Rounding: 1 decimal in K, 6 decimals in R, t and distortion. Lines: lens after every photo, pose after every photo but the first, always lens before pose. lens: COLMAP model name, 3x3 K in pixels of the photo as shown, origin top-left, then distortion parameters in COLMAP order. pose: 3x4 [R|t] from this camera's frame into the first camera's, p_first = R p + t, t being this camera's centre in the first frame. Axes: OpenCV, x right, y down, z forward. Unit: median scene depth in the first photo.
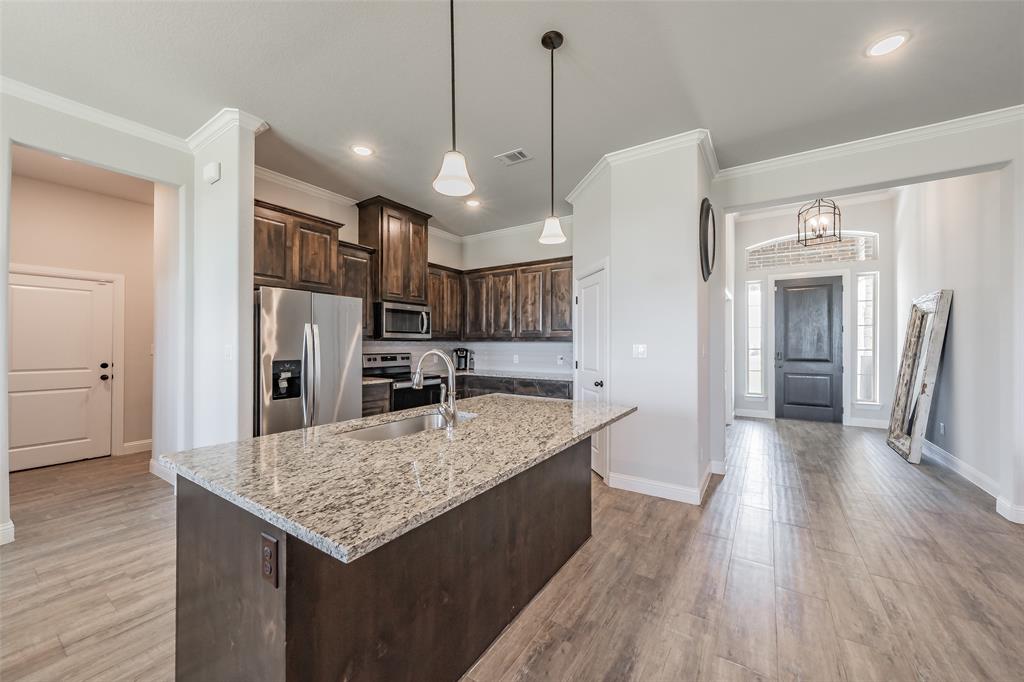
lens RADIAL K [[382.6, 0, 516.4], [0, 382.6, 341.0], [0, 0, 1]] dist [-0.000868, 0.000222]
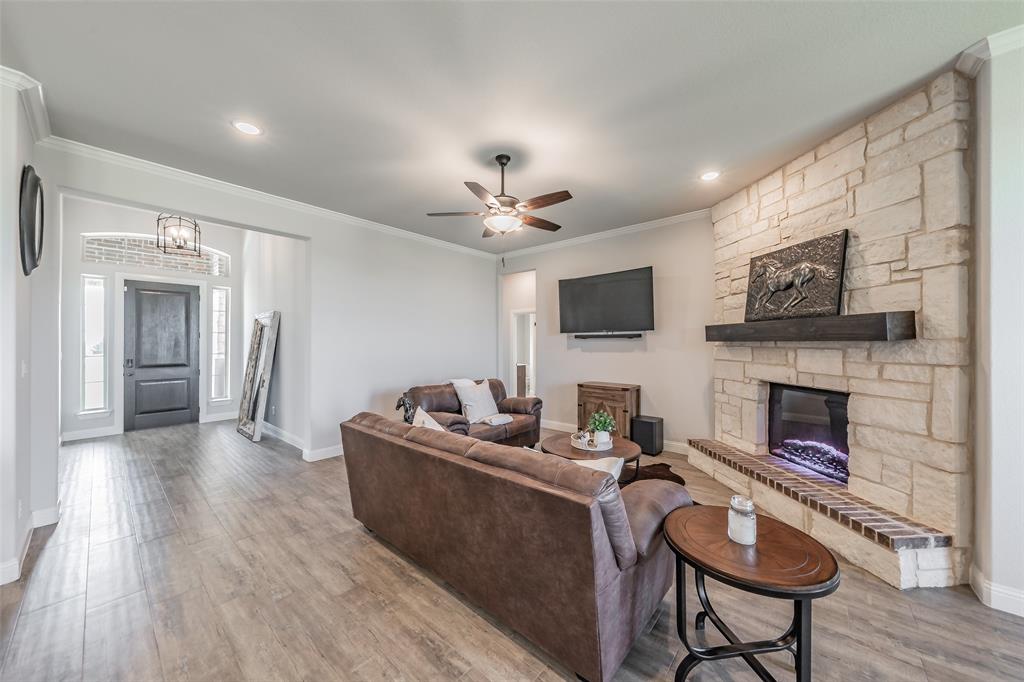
lens RADIAL K [[357.5, 0, 512.0], [0, 357.5, 341.0], [0, 0, 1]] dist [-0.001168, -0.000124]
pose [[0.132549, 0.002455, 0.991173, -0.056830], [-0.005068, 0.999986, -0.001799, -0.025585], [-0.991163, -0.004785, 0.132560, -0.028280]]
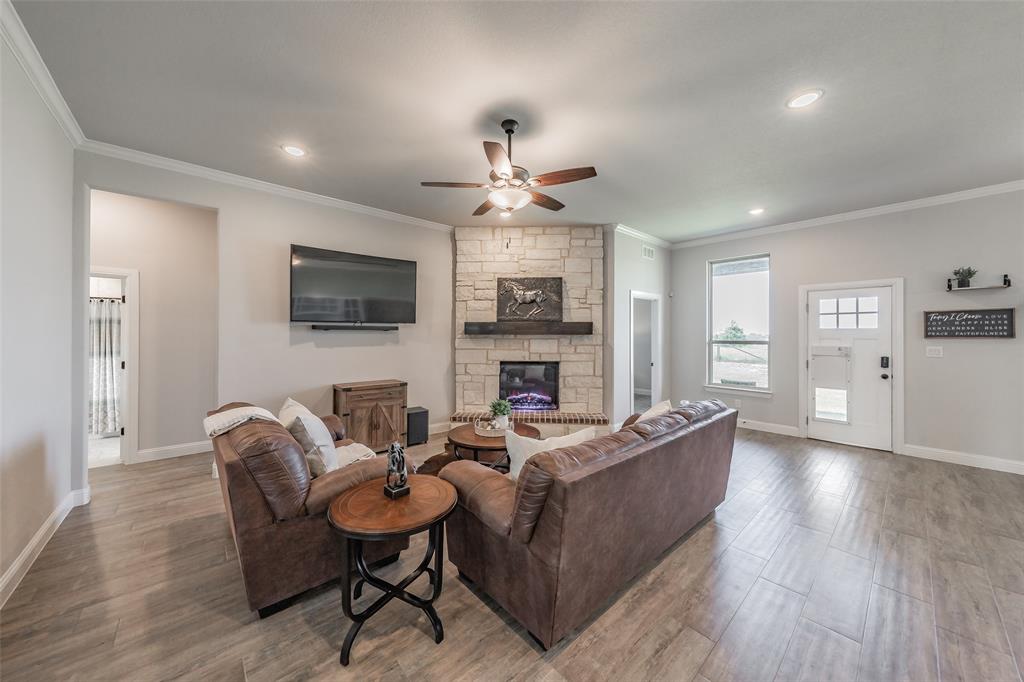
lens RADIAL K [[357.4, 0, 510.9], [0, 357.4, 335.9], [0, 0, 1]] dist [-0.000769, -0.000113]
pose [[-0.965492, -0.002417, 0.260420, 0.481435], [-0.004224, 0.999971, -0.006377, -0.017483], [-0.260397, -0.007257, -0.965474, 0.684086]]
